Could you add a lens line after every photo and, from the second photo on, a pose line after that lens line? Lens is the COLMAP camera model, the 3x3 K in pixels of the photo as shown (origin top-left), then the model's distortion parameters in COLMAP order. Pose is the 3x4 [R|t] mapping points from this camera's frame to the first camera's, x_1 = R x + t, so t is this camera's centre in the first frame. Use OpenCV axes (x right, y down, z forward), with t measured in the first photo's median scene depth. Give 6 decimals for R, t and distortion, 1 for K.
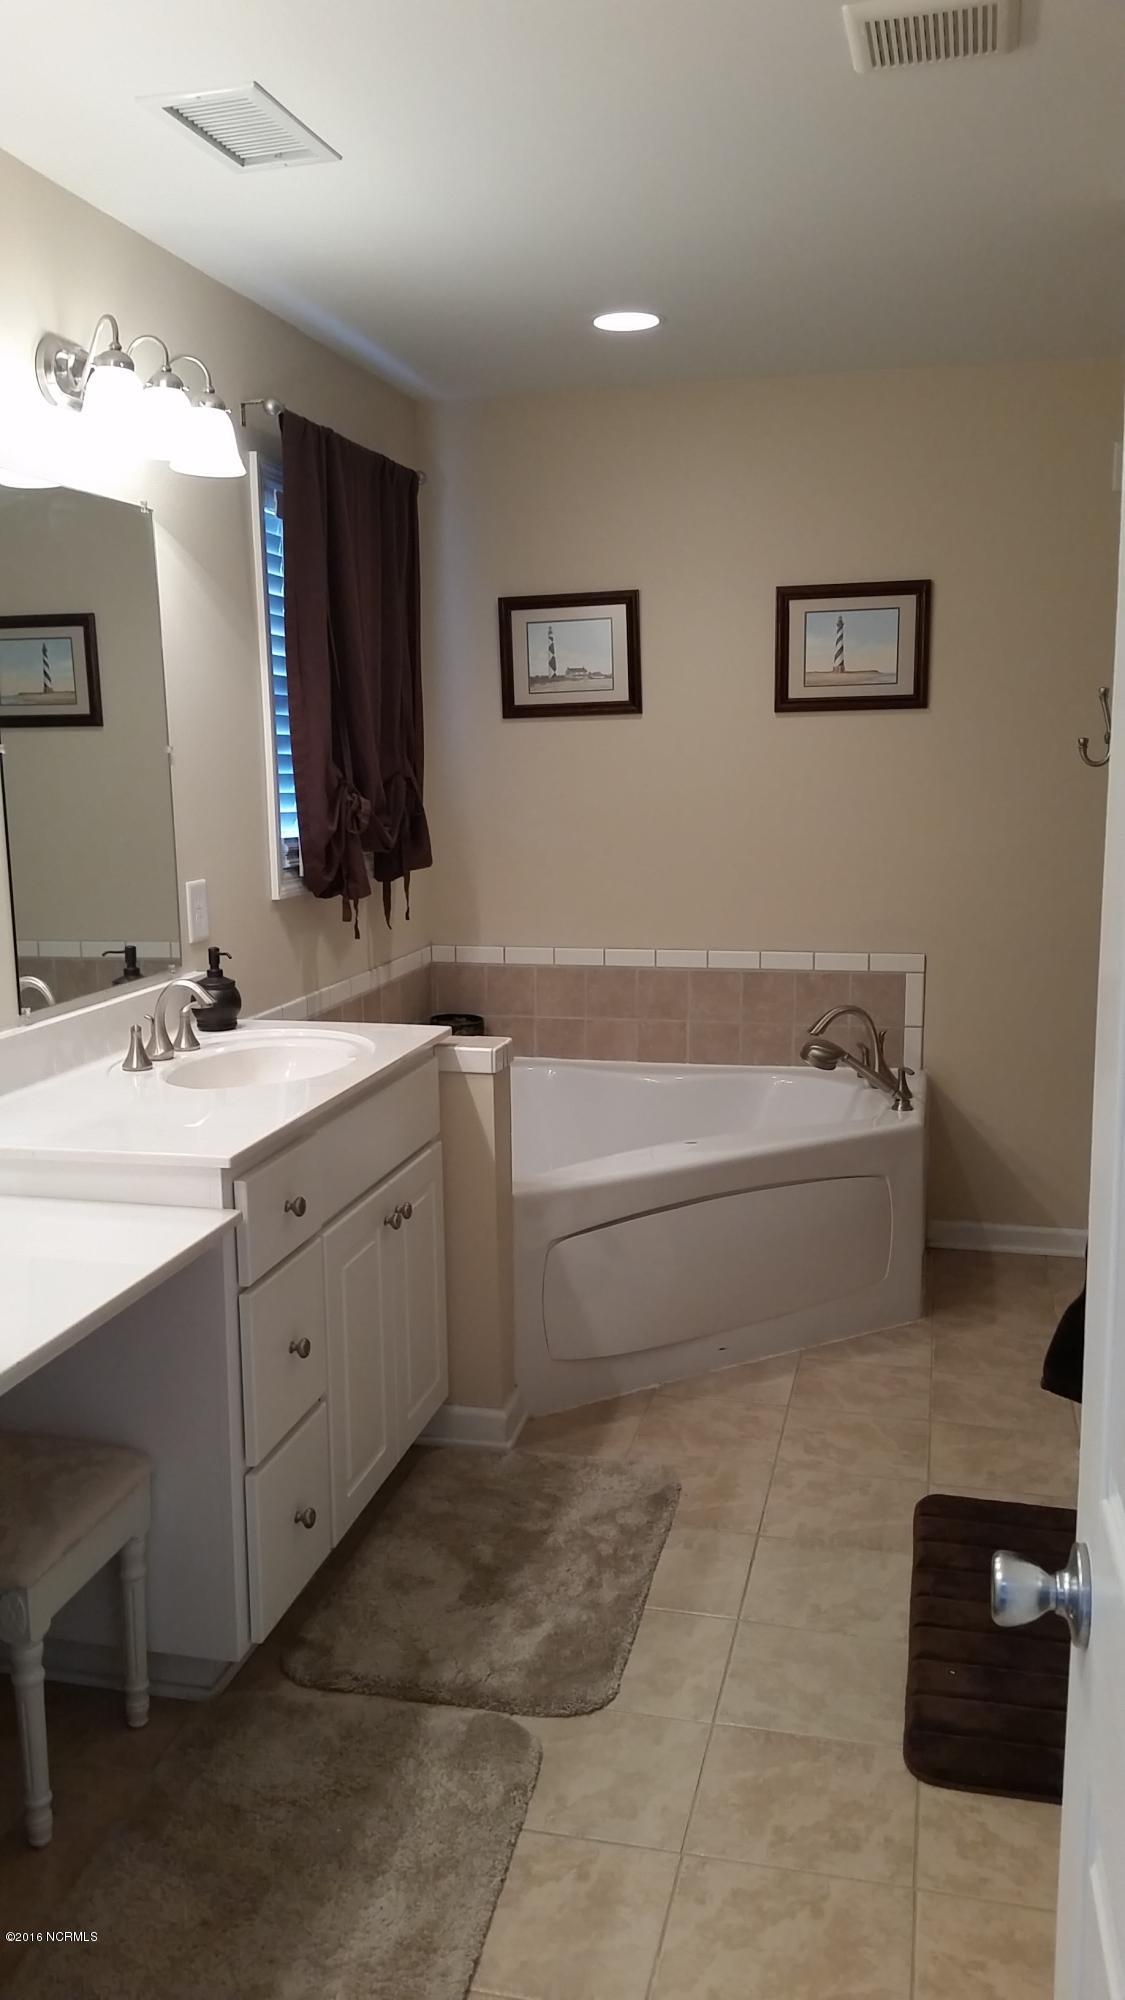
lens RADIAL K [[1641.1, 0, 560.5], [0, 1641.1, 1003.3], [0, 0, 1]] dist [0.118713, -0.204036]
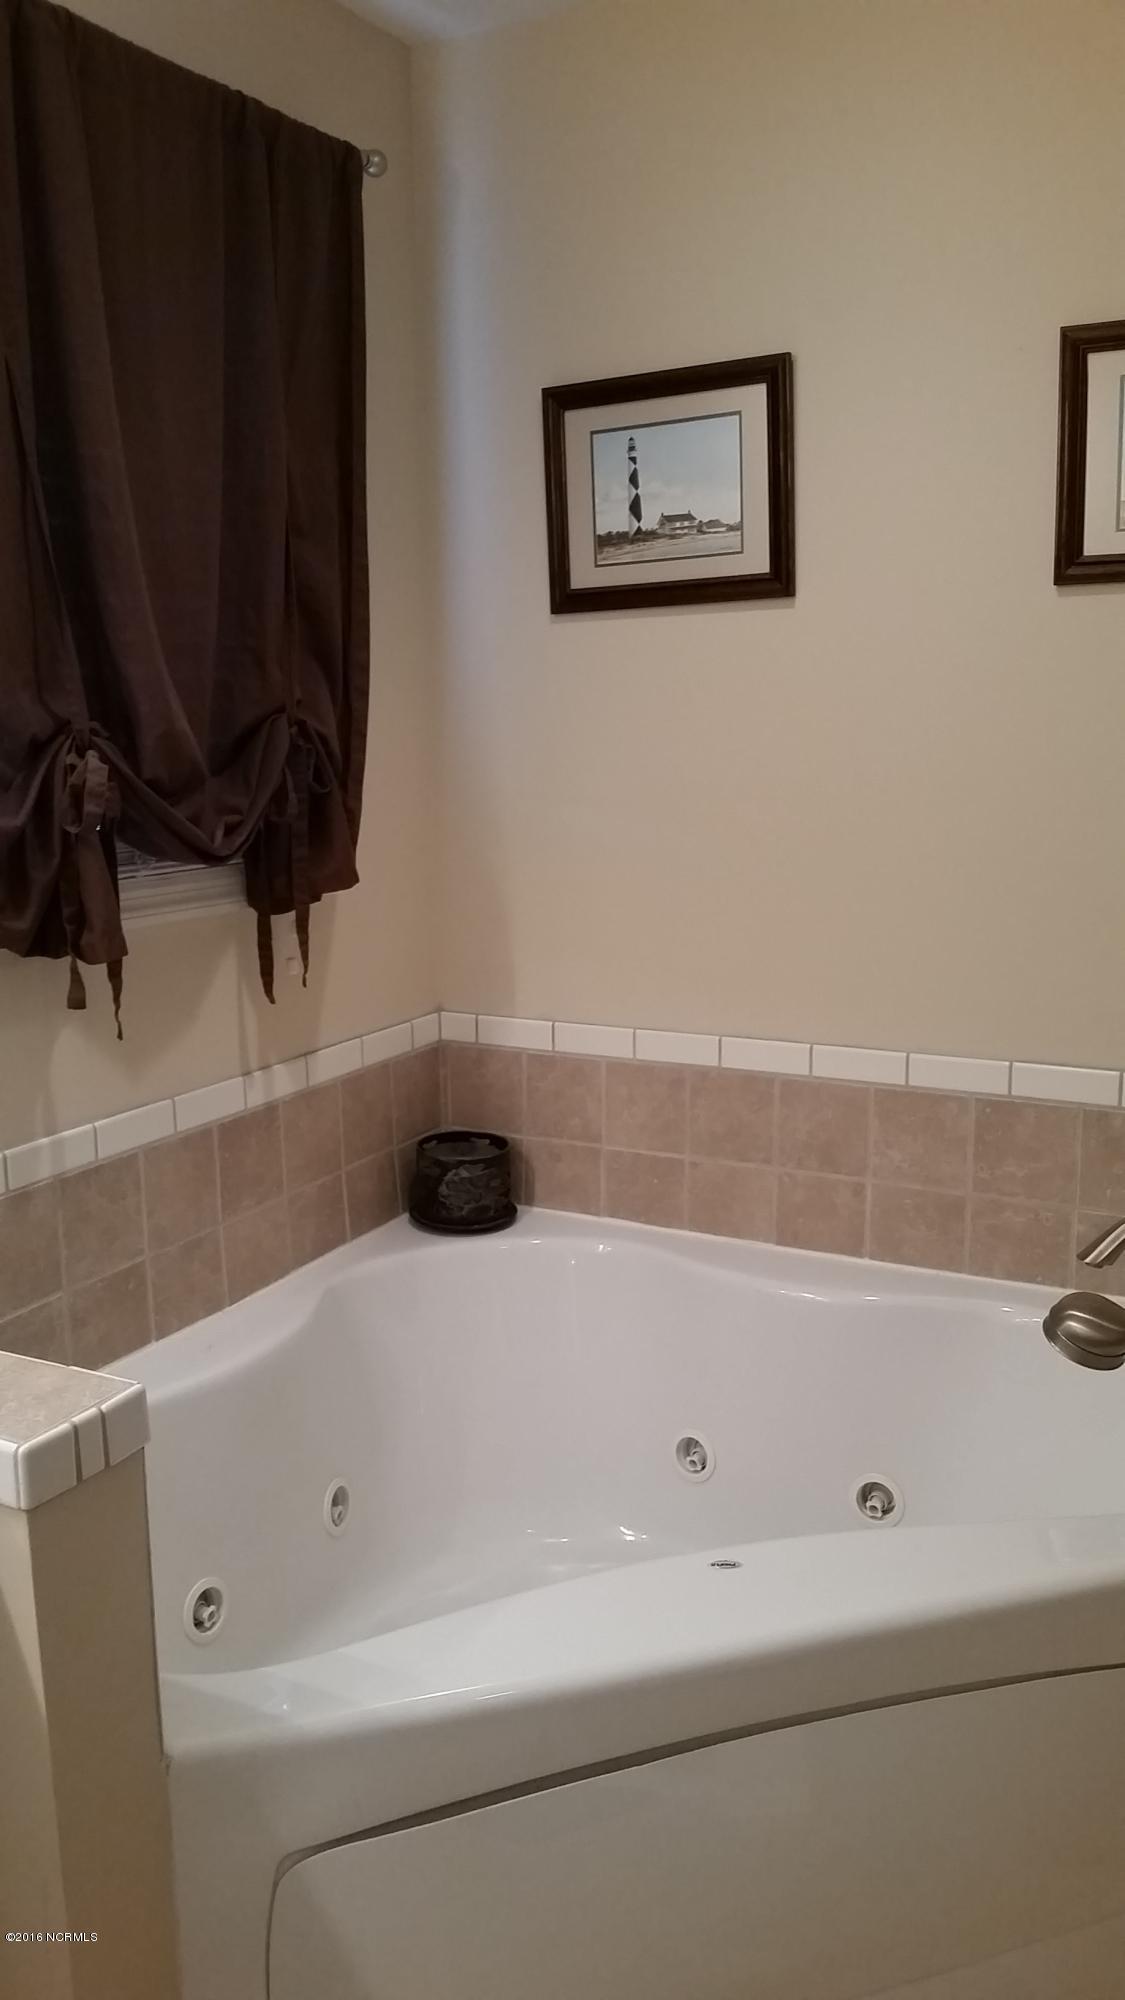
lens RADIAL K [[1641.1, 0, 558.5], [0, 1641.1, 1006.3], [0, 0, 1]] dist [0.118713, -0.204036]
pose [[0.965430, 0.043514, -0.257005, 0.116802], [-0.035528, 0.998733, 0.035636, -0.061889], [0.258230, -0.025273, 0.965753, 0.466507]]
